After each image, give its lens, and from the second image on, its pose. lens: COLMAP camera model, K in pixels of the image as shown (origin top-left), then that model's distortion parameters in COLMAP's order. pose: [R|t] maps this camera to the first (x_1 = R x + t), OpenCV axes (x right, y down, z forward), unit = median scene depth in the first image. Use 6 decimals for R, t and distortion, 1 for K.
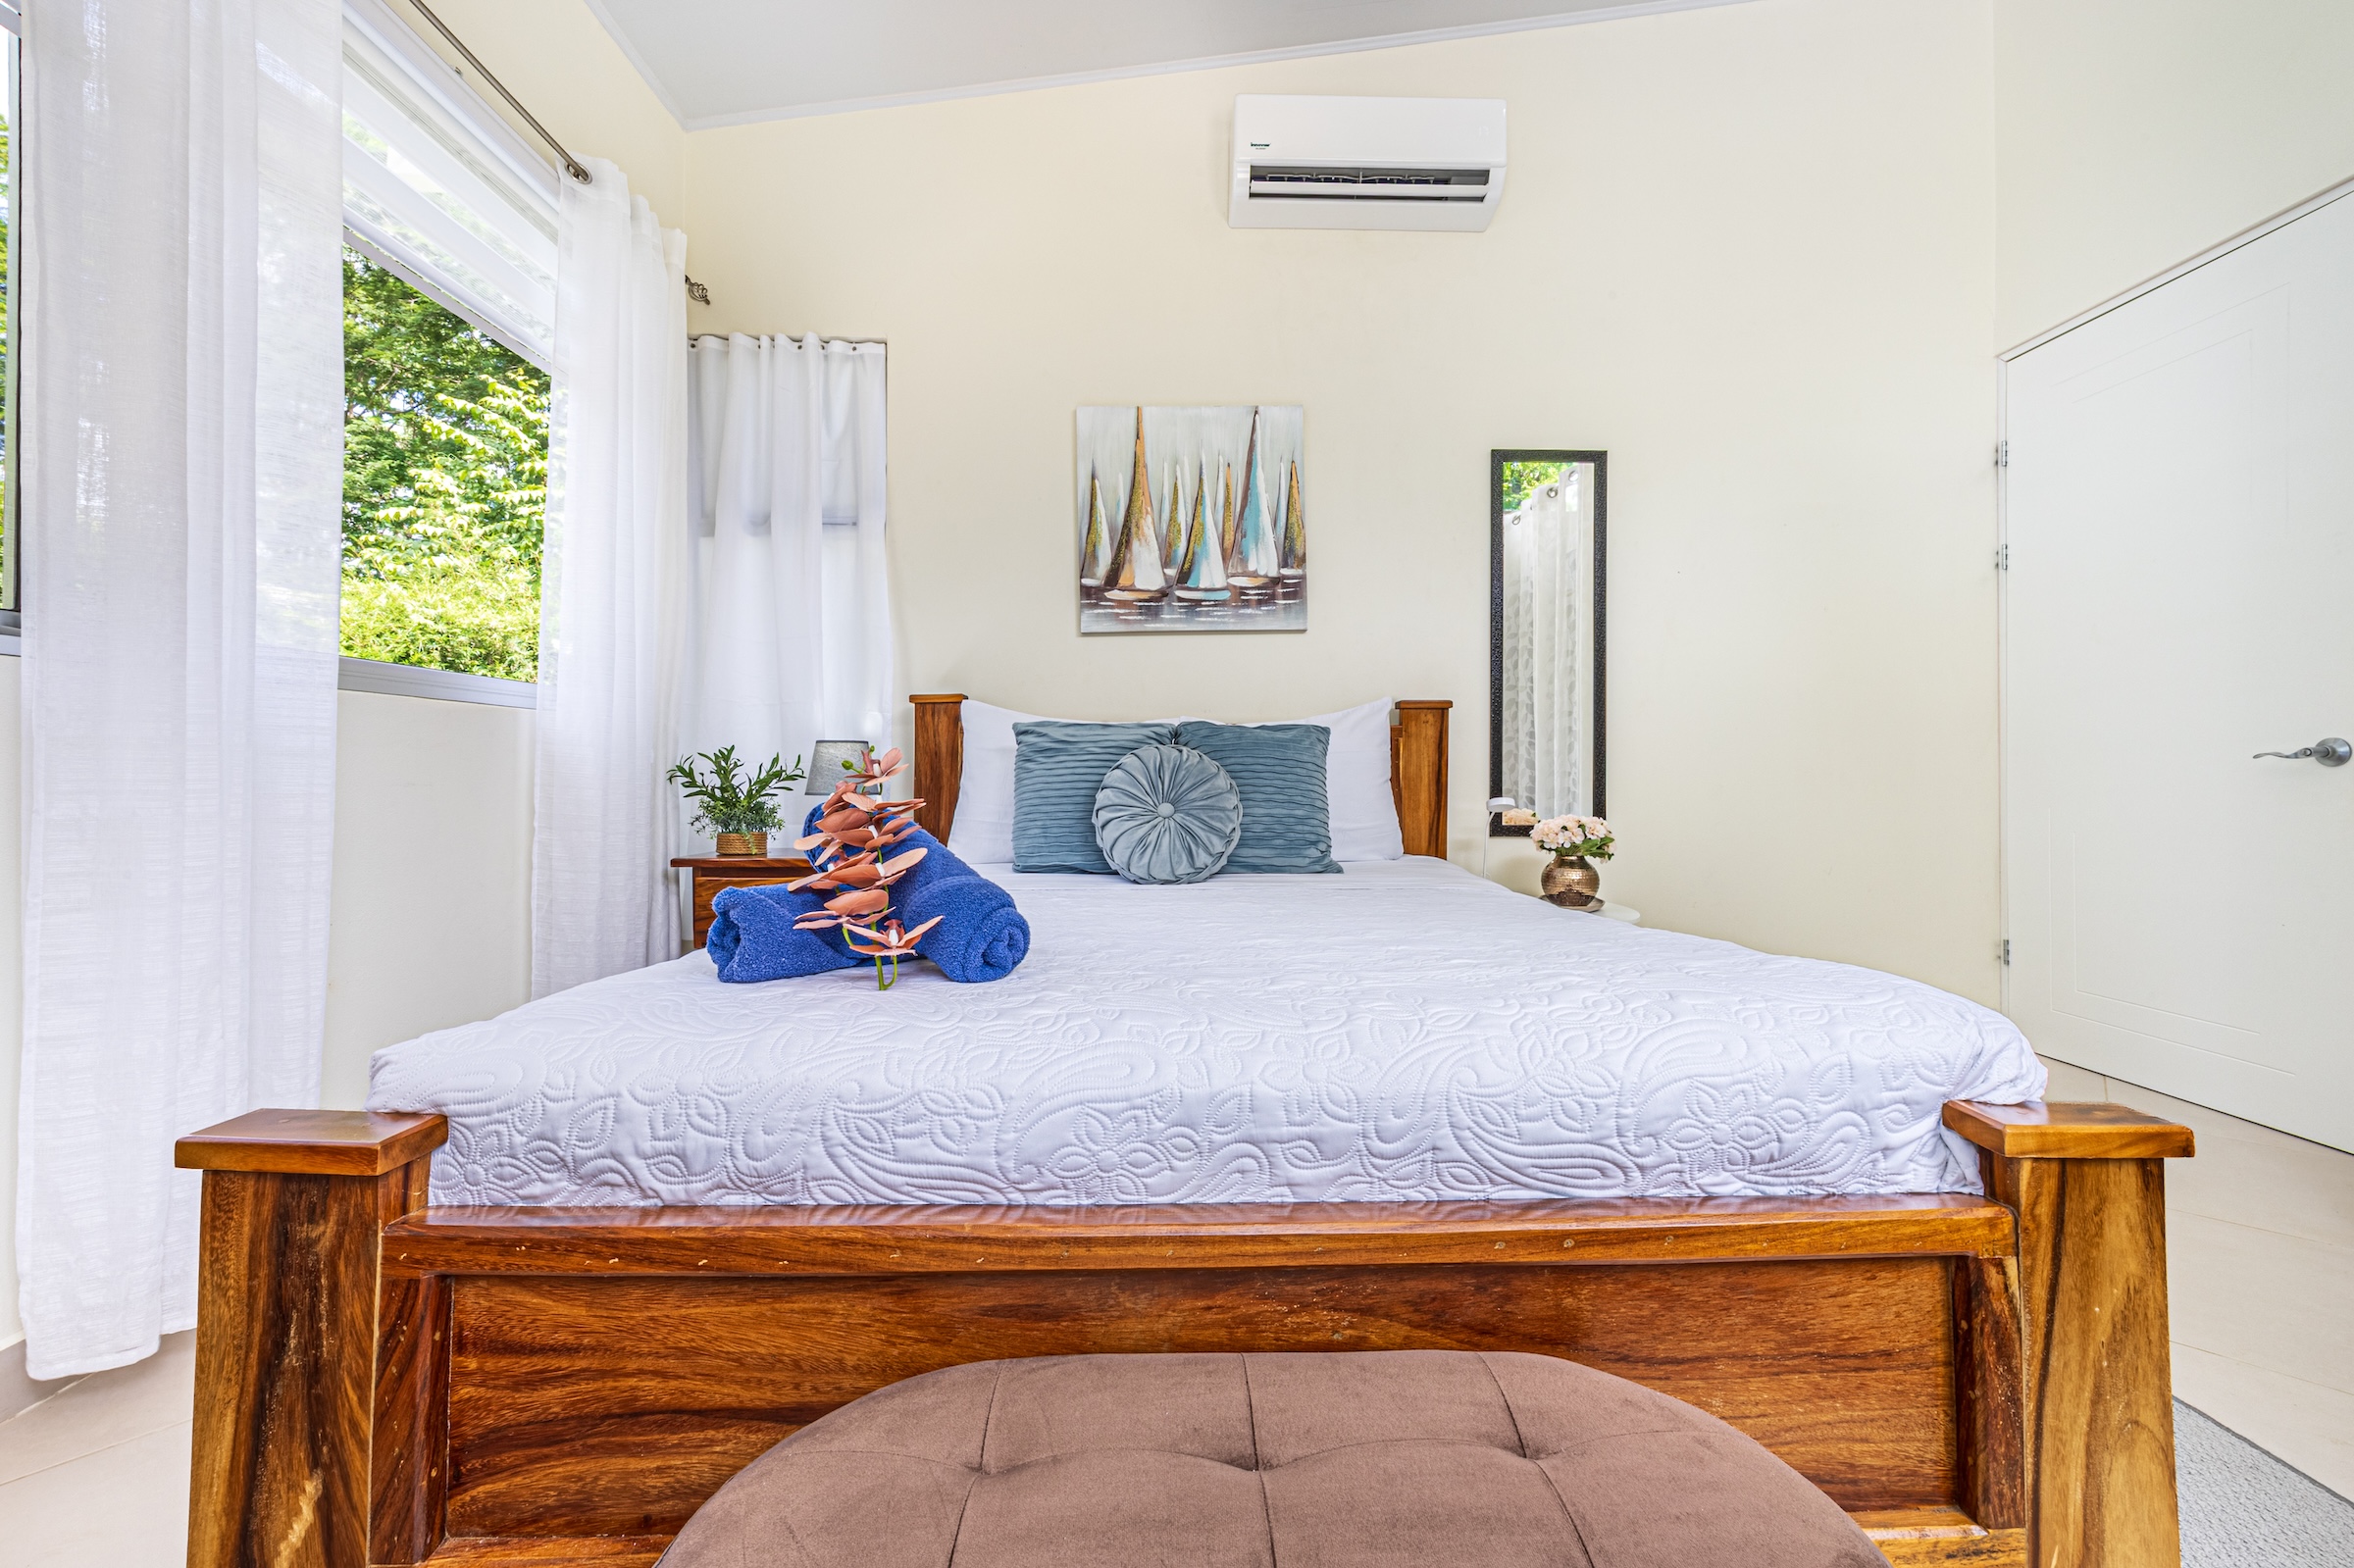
lens RADIAL K [[893.9, 0, 1177.0], [0, 893.9, 784.0], [0, 0, 1]] dist [-0.001260, -0.000160]
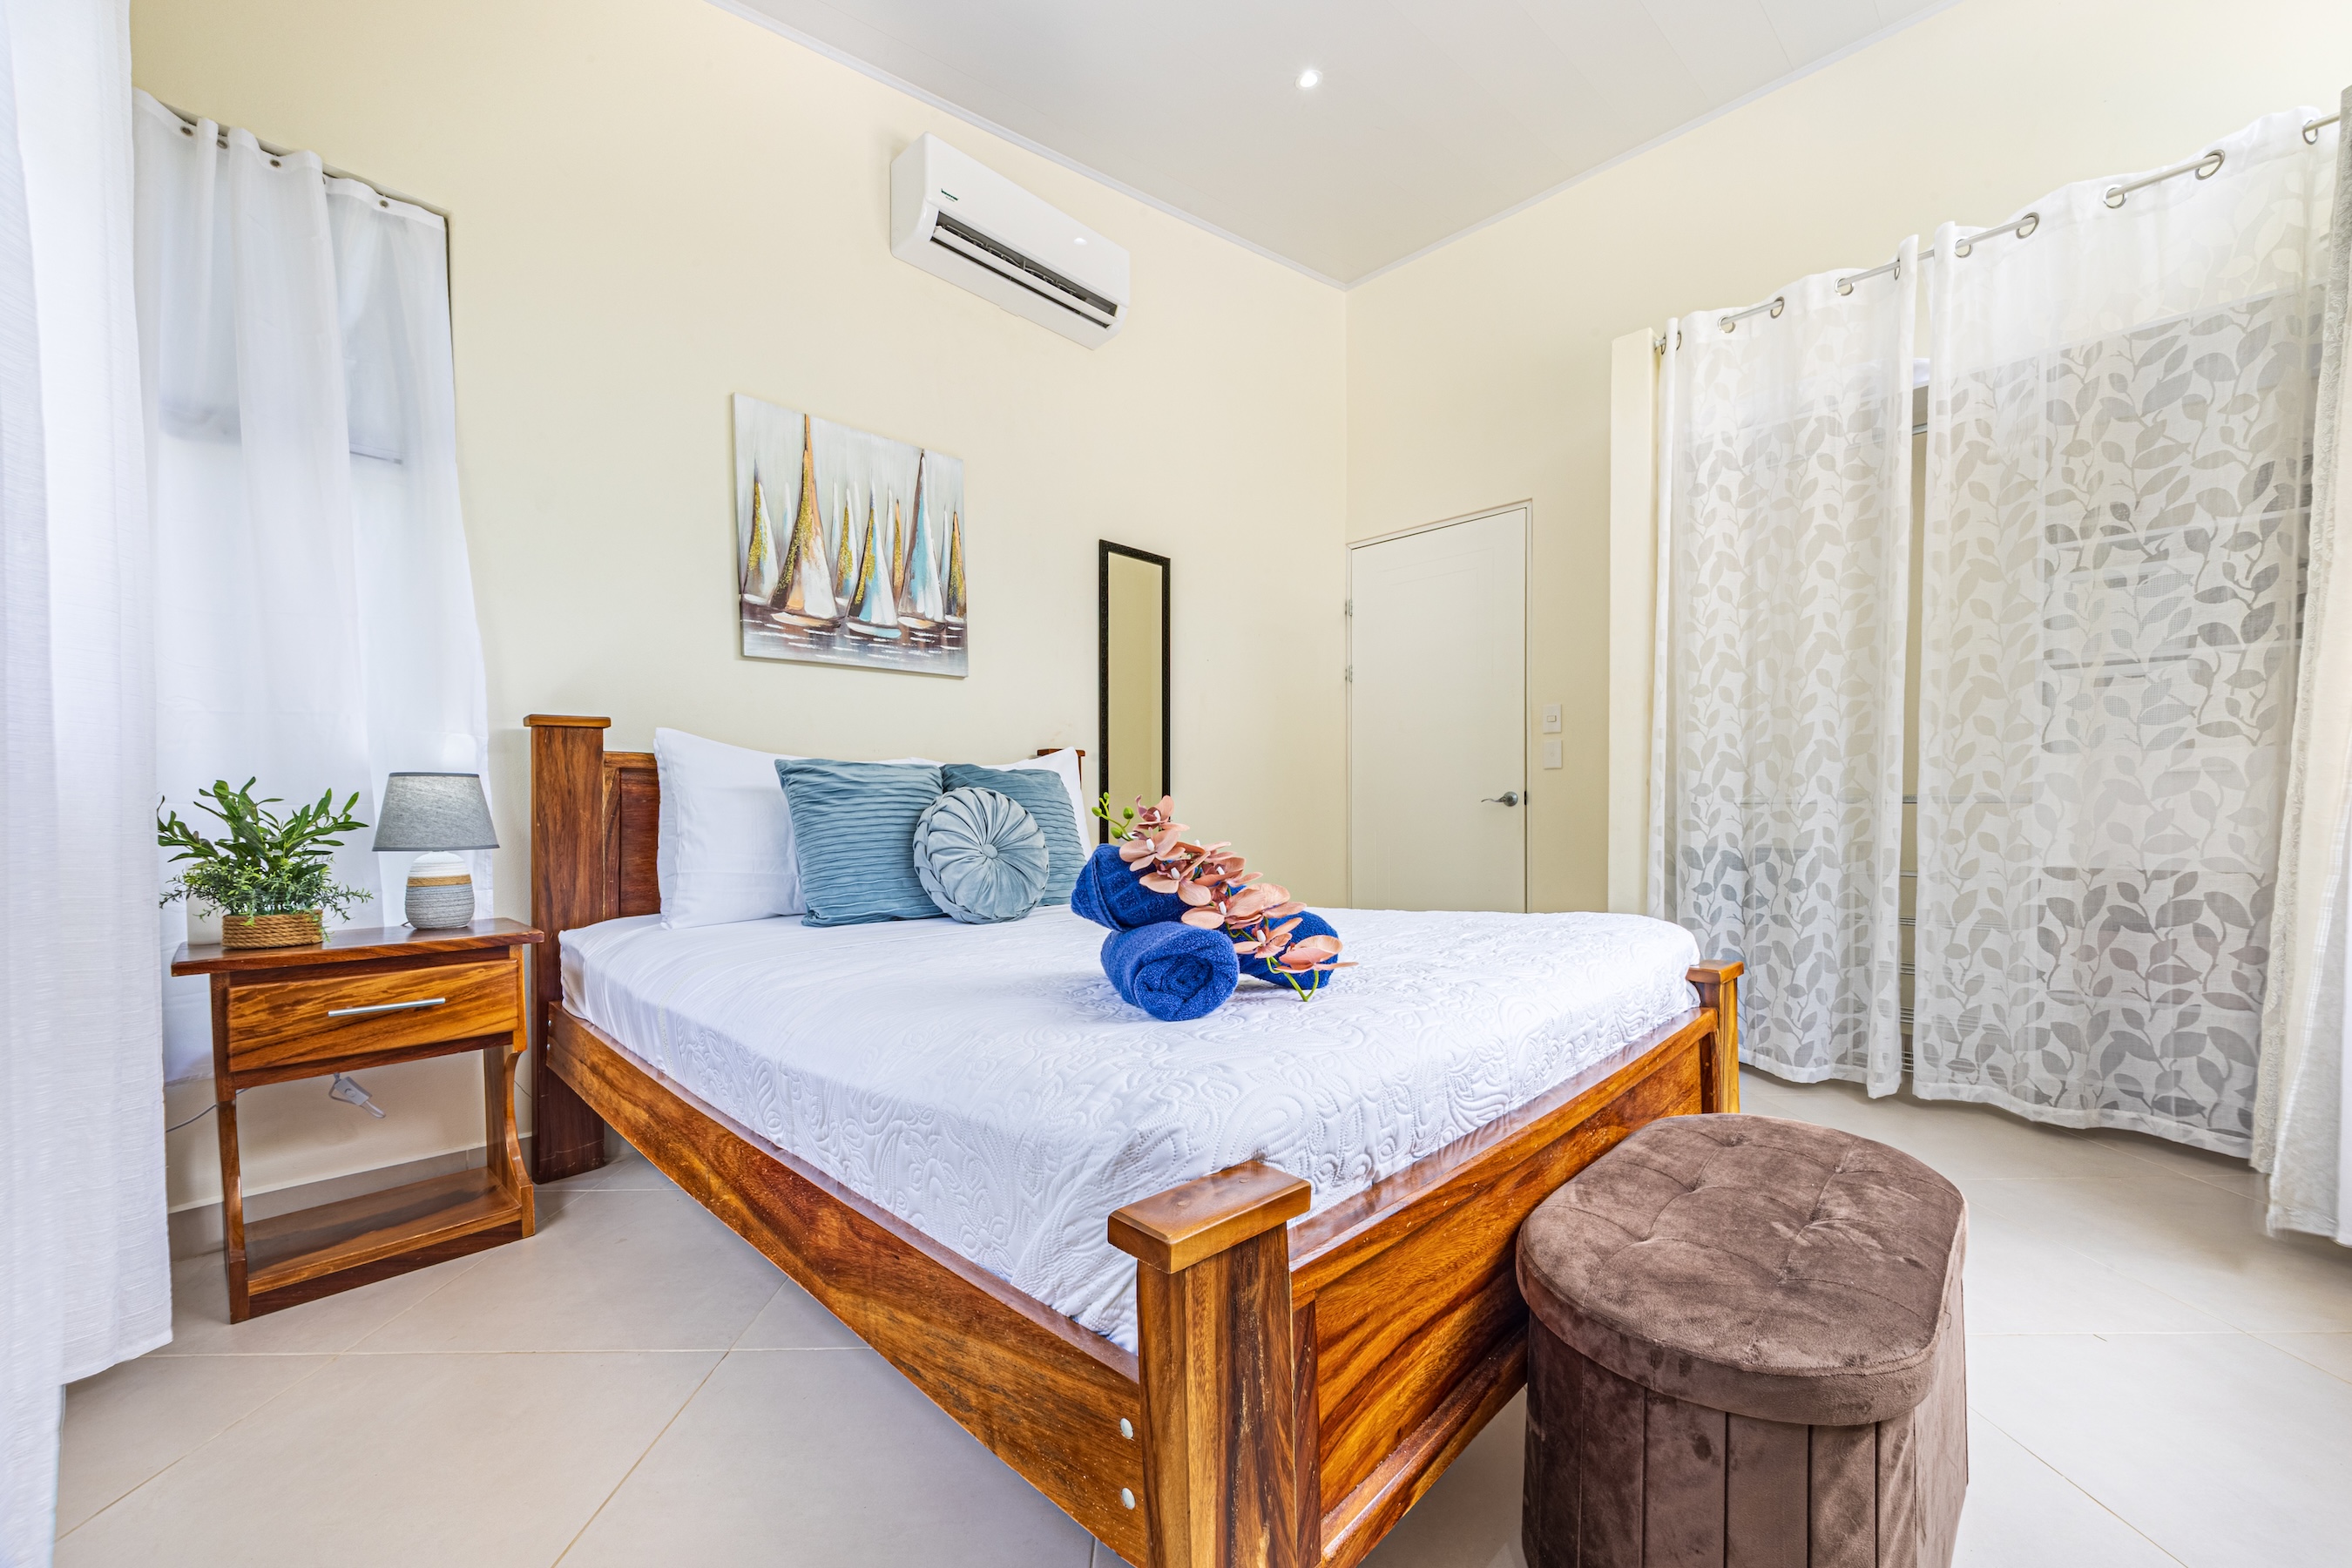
lens RADIAL K [[878.5, 0, 1157.8], [0, 878.5, 845.4], [0, 0, 1]] dist [-0.000313, 0.000101]
pose [[0.734238, -0.031693, 0.678152, -0.400969], [0.013033, 0.999384, 0.032594, -0.005572], [-0.678767, -0.015093, 0.734198, 0.087409]]
